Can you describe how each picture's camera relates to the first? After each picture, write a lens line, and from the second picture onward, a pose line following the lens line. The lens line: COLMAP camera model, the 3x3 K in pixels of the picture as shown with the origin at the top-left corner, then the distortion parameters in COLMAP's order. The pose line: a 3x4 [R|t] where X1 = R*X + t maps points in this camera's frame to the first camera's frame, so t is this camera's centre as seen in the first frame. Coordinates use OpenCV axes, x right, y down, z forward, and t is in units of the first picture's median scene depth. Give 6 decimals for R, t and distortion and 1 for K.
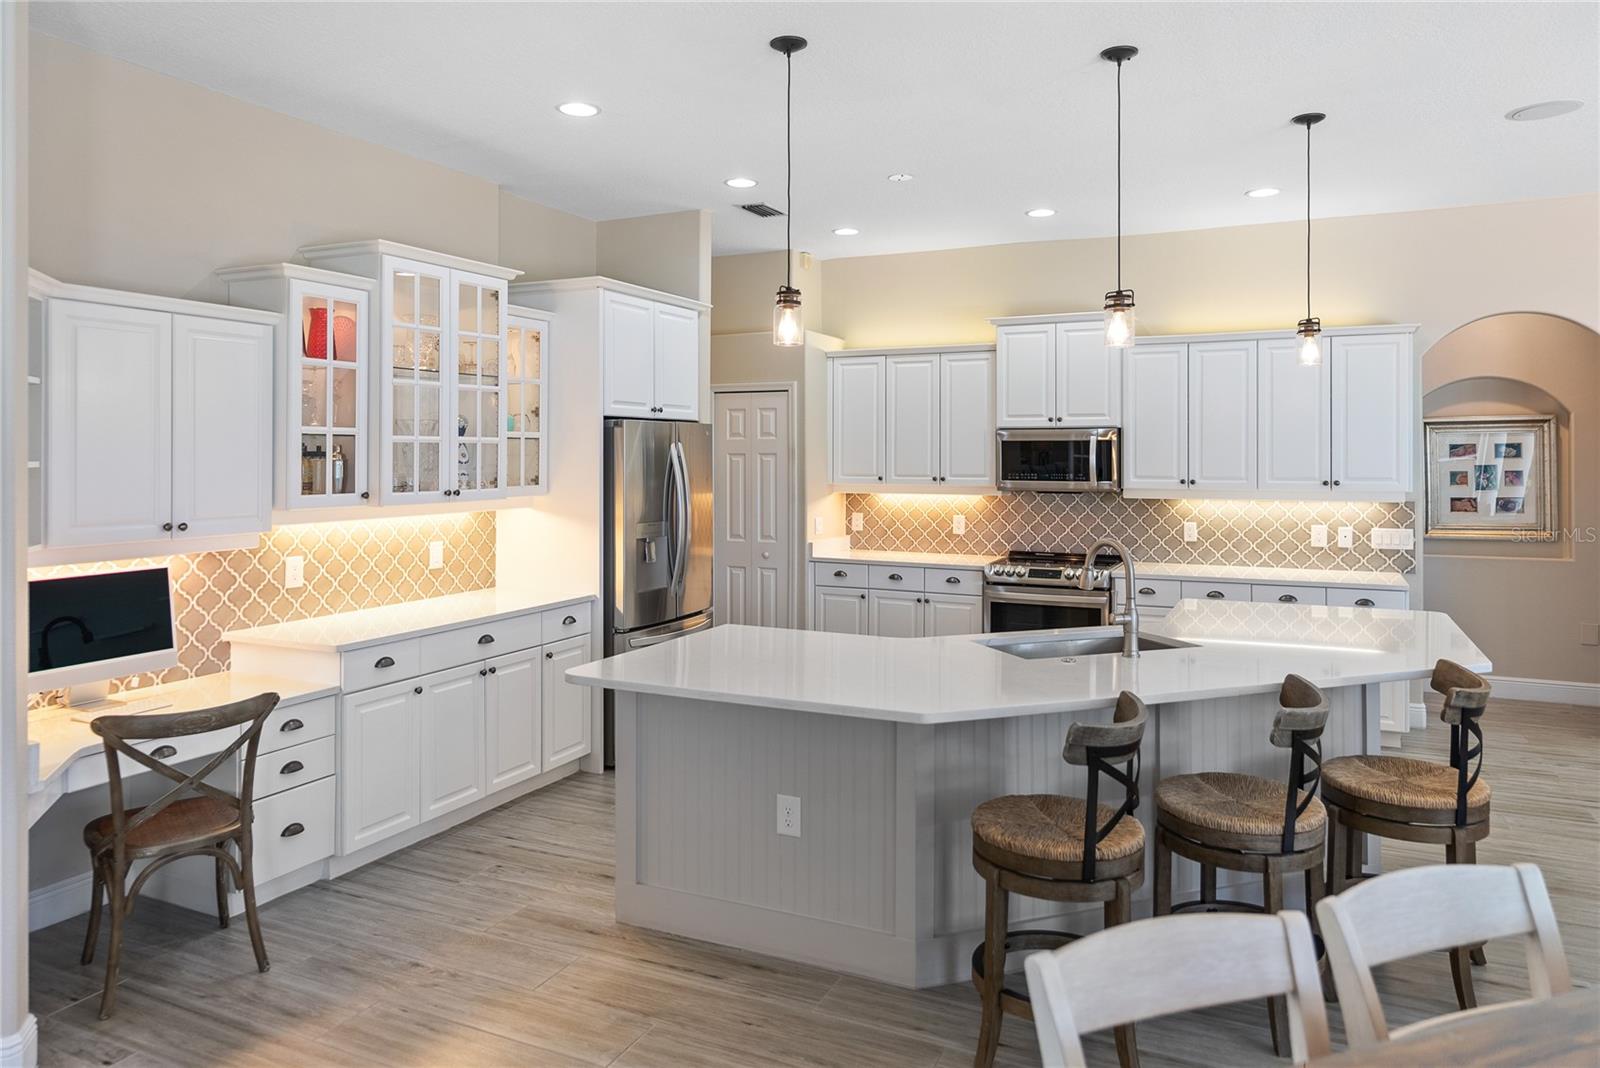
lens RADIAL K [[1061.1, 0, 810.5], [0, 1061.1, 455.4], [0, 0, 1]] dist [0.001368, -0.007245]
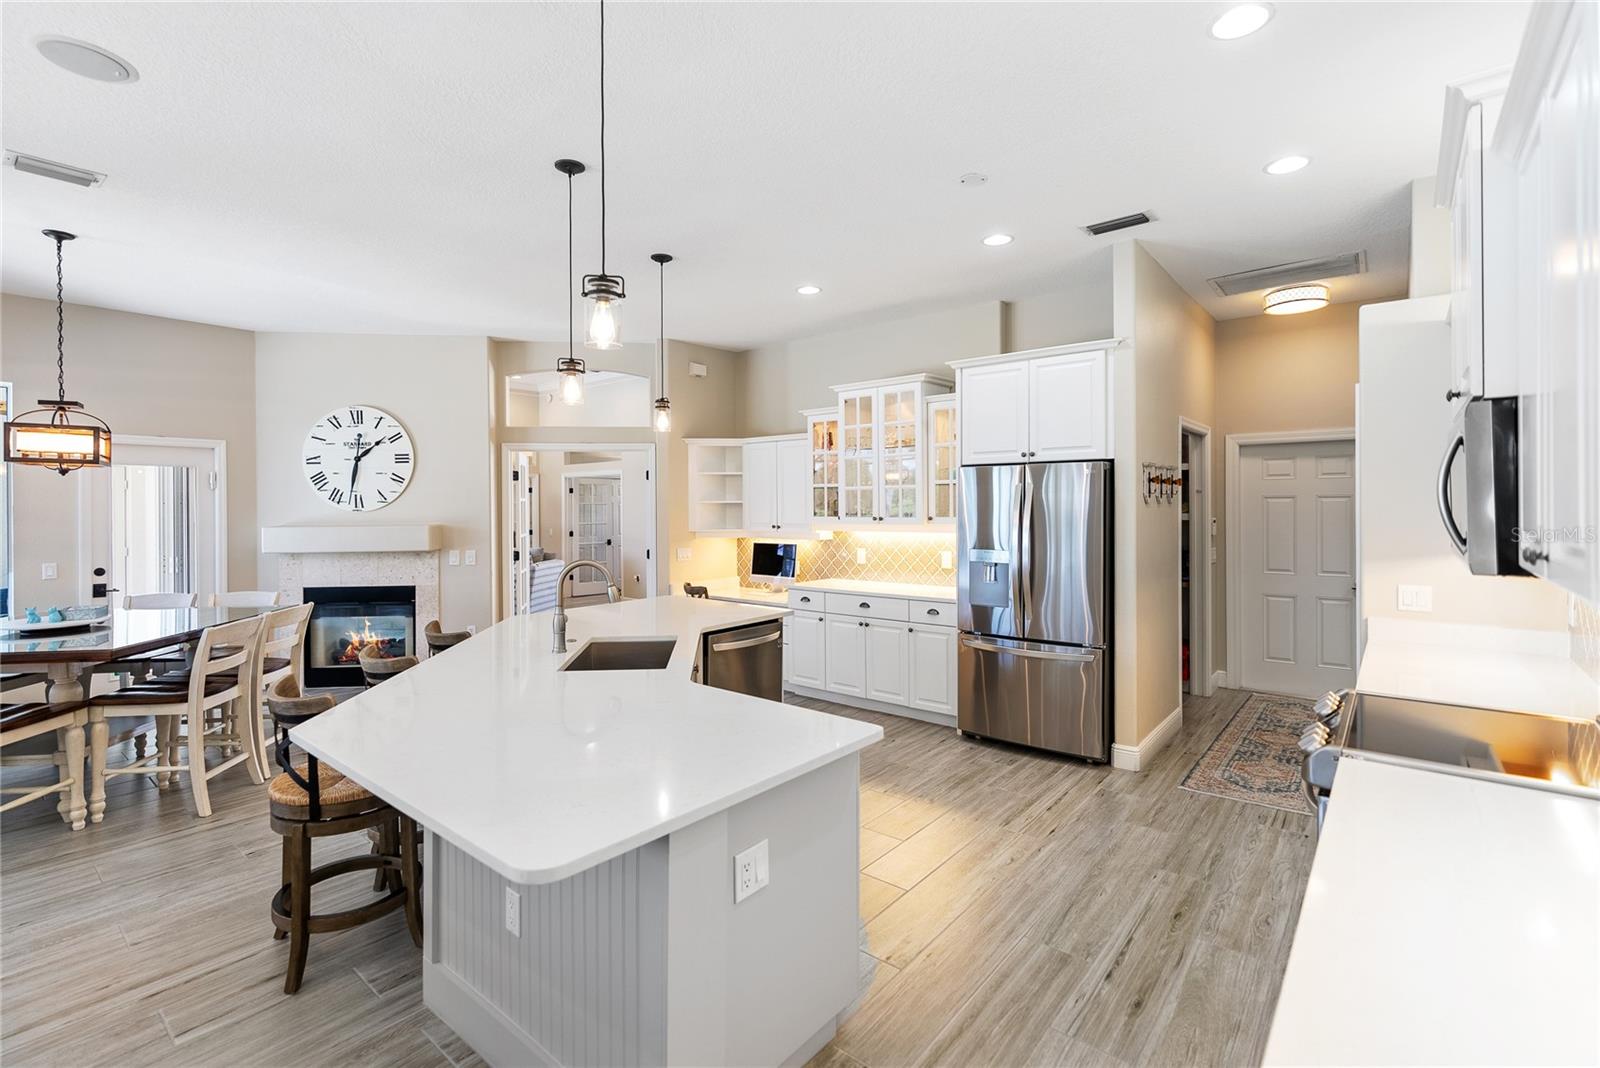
lens RADIAL K [[729.1, 0, 795.5], [0, 729.1, 508.6], [0, 0, 1]] dist [-0.007604, 0.003033]
pose [[-0.248303, 0.005347, -0.968668, 0.702756], [0.003792, 0.999982, 0.004548, 0.011185], [0.968675, -0.002544, -0.248319, 0.982521]]
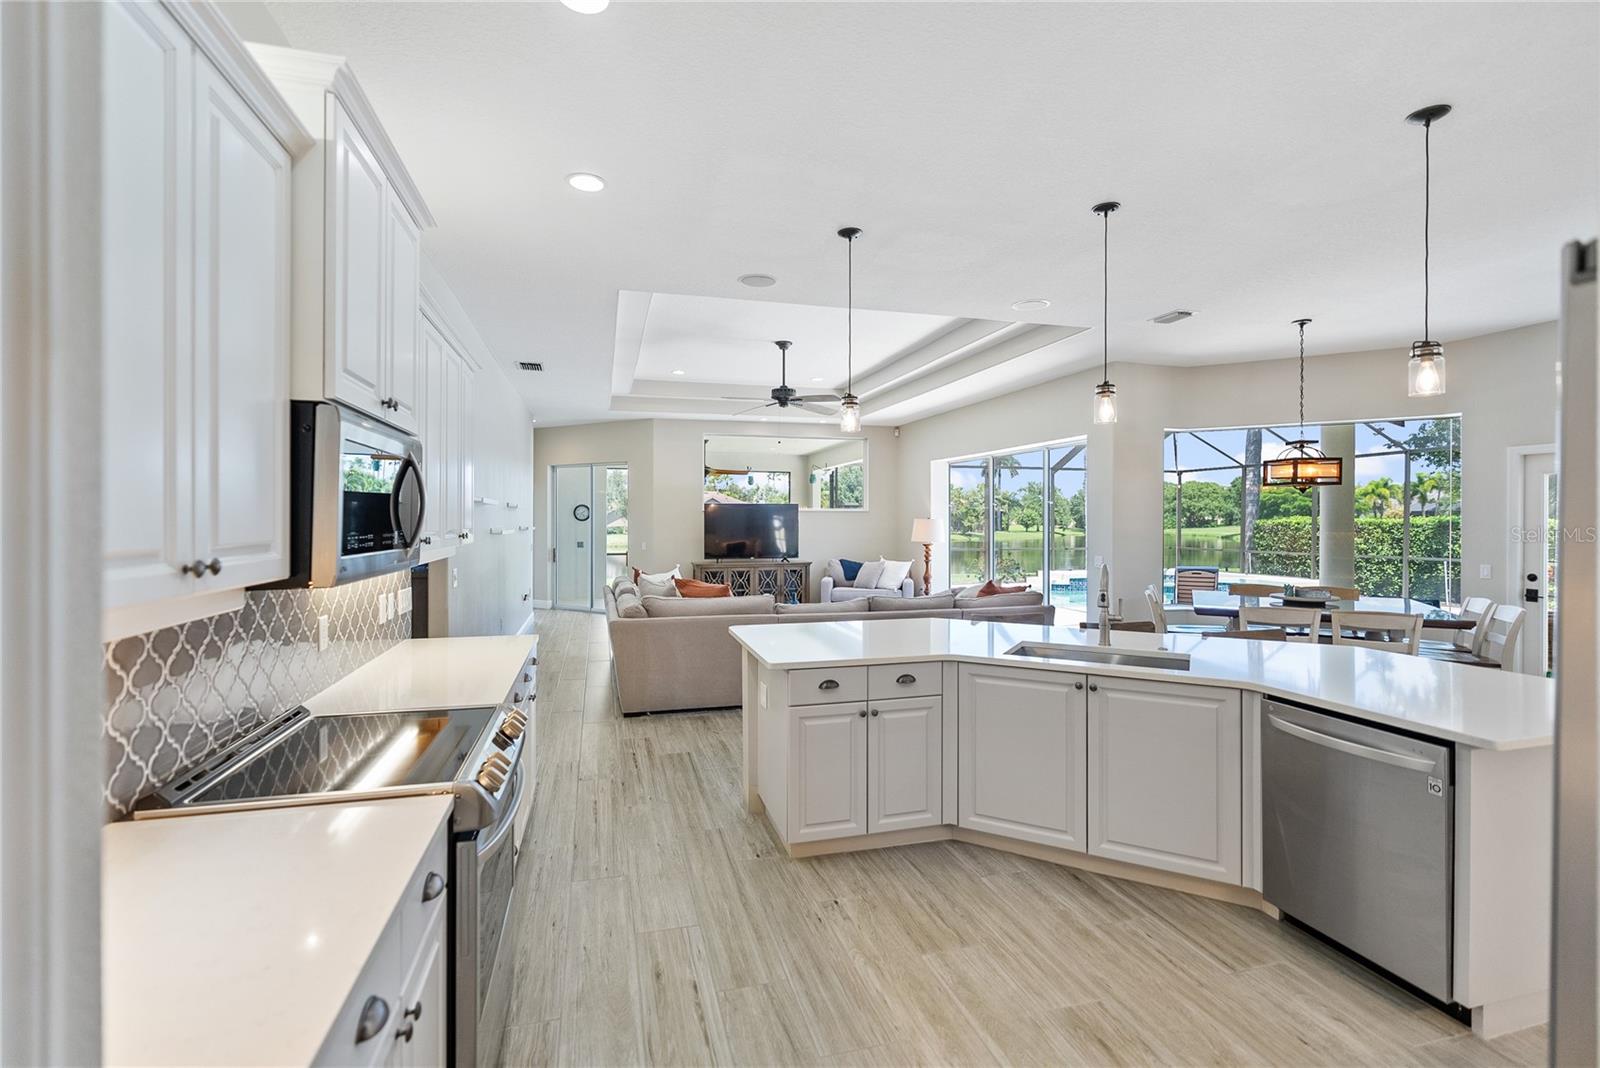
lens RADIAL K [[729.1, 0, 804.3], [0, 729.1, 516.9], [0, 0, 1]] dist [-0.007604, 0.003033]
pose [[-0.660891, 0.003965, 0.750472, -0.097891], [0.001441, 0.999991, -0.004014, 0.014695], [-0.750481, -0.001571, -0.660891, 1.280579]]
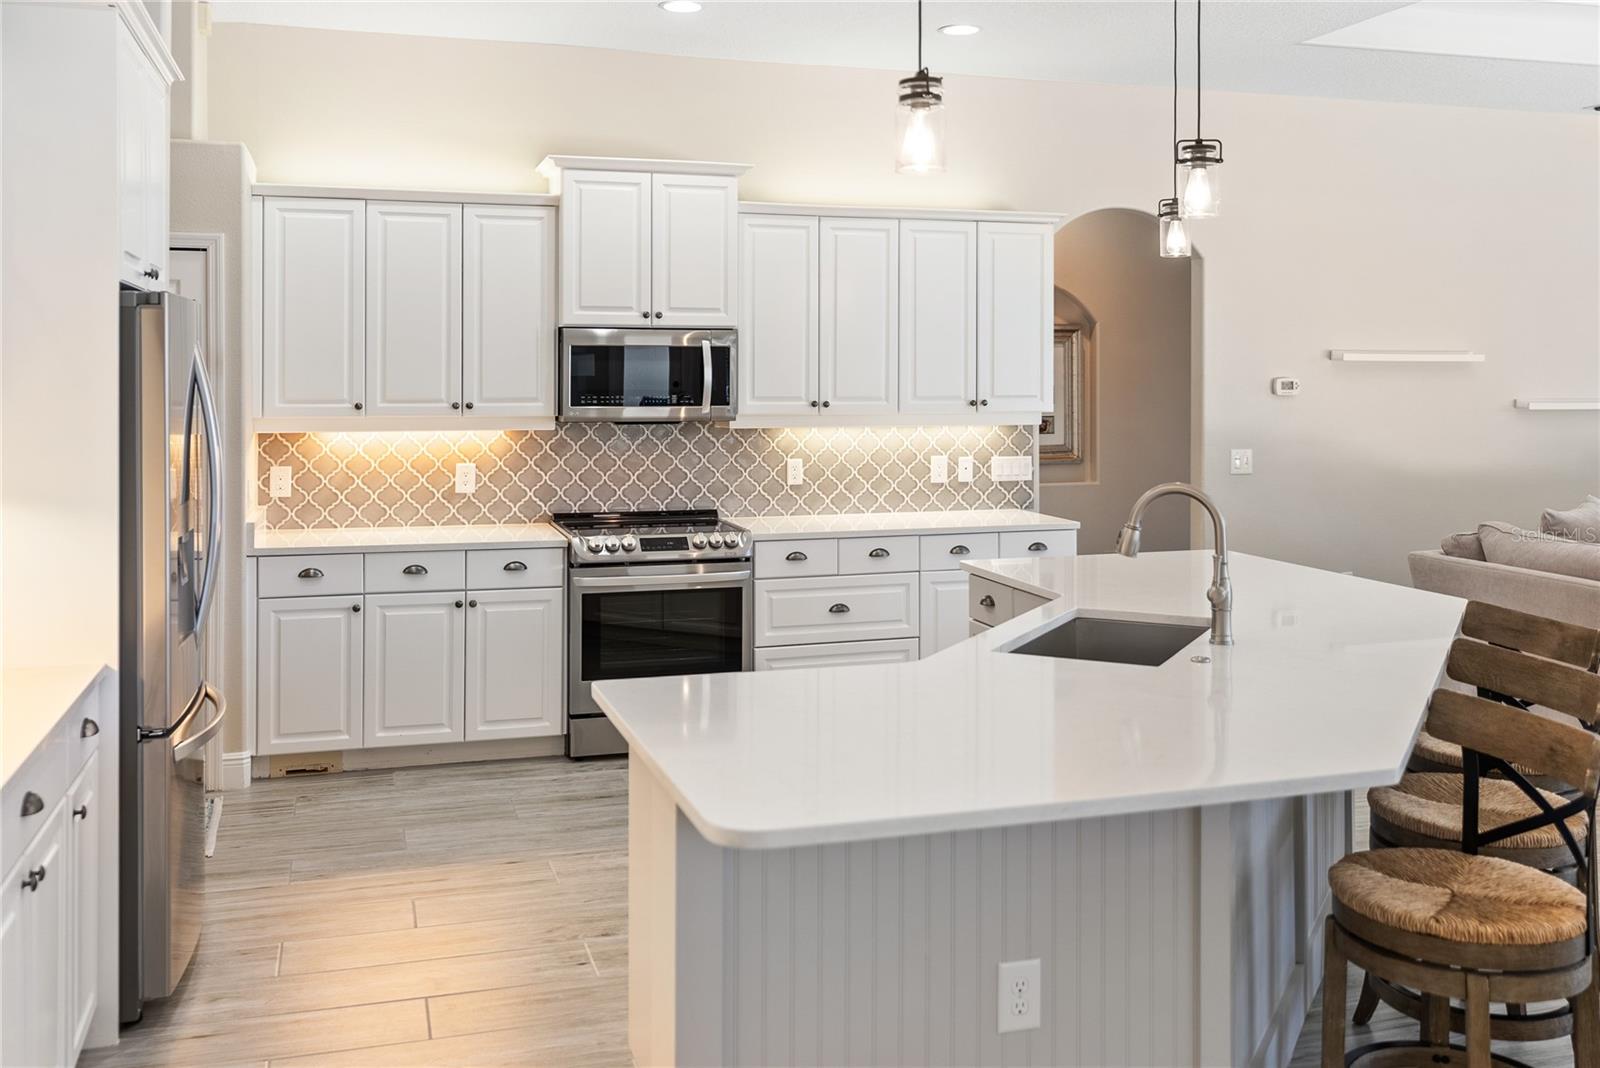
lens RADIAL K [[1444.5, 0, 794.5], [0, 1444.5, 367.0], [0, 0, 1]] dist [0.003010, -0.000027]
pose [[0.738124, 0.001957, 0.674663, -0.389970], [-0.000334, 0.999997, -0.002535, 0.001815], [-0.674665, 0.001646, 0.738122, 0.310387]]
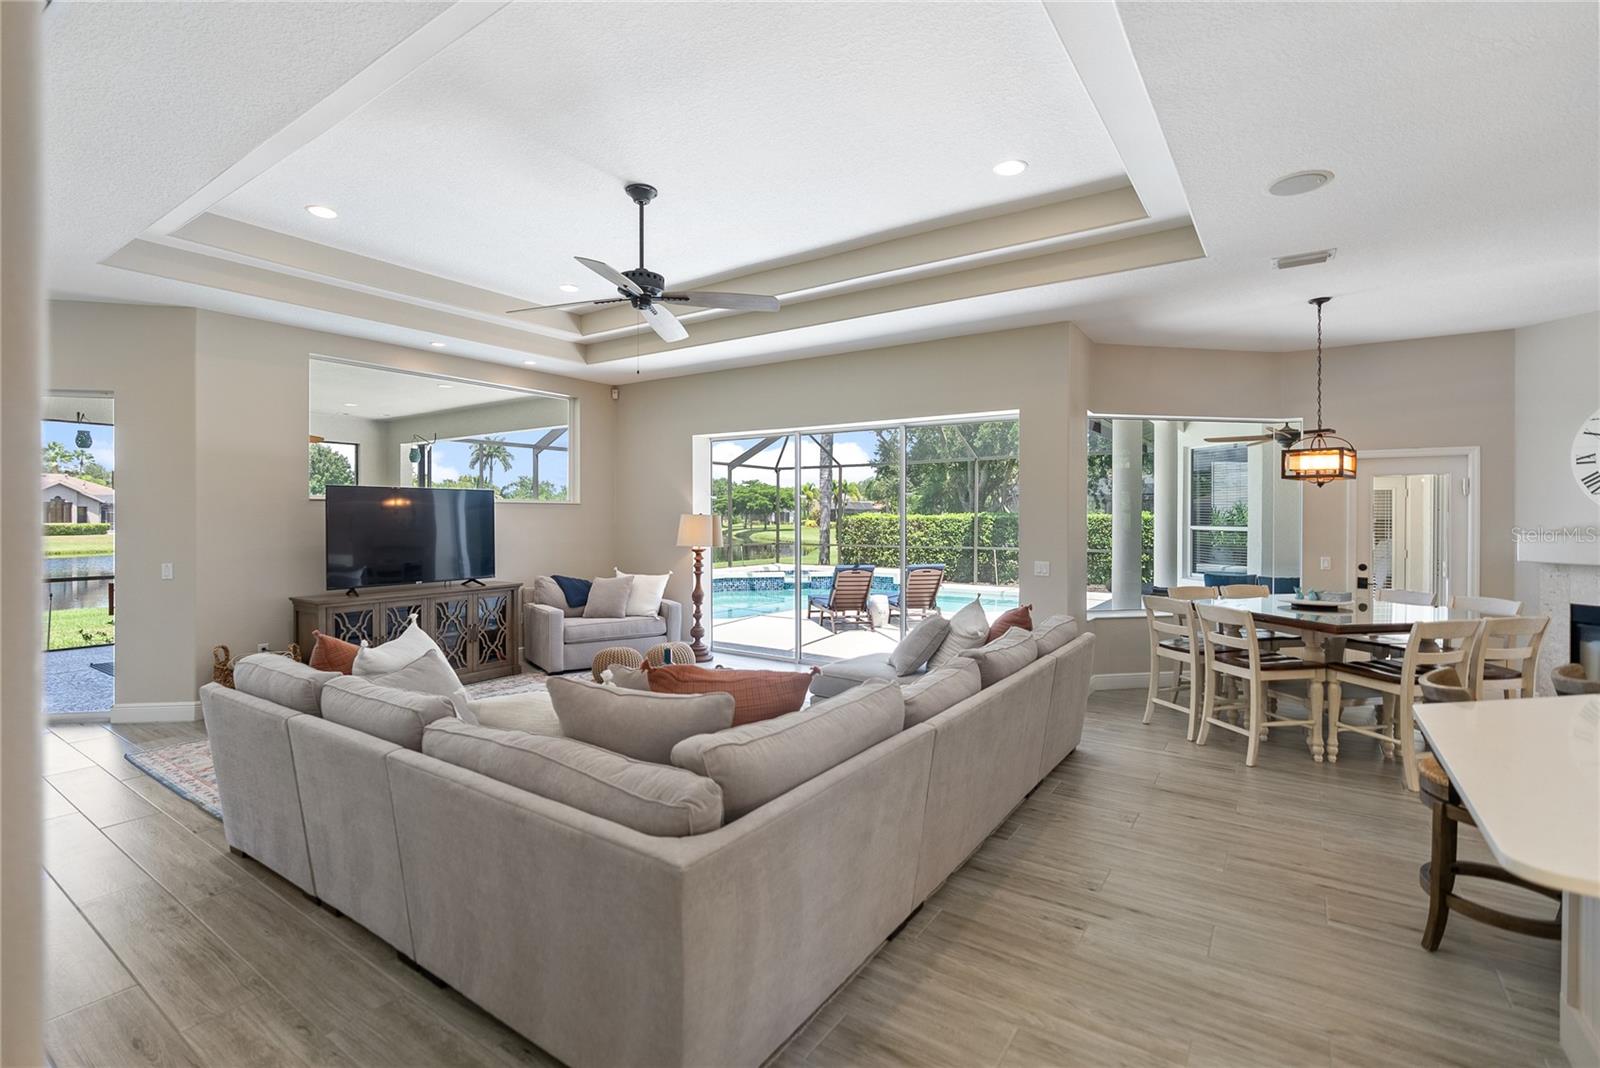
lens RADIAL K [[729.1, 0, 801.3], [0, 729.1, 519.8], [0, 0, 1]] dist [-0.007604, 0.003033]
pose [[-0.987896, -0.001138, 0.155111, 0.694580], [-0.000091, 0.999977, 0.006757, 0.013796], [-0.155115, 0.006662, -0.987874, 1.114721]]
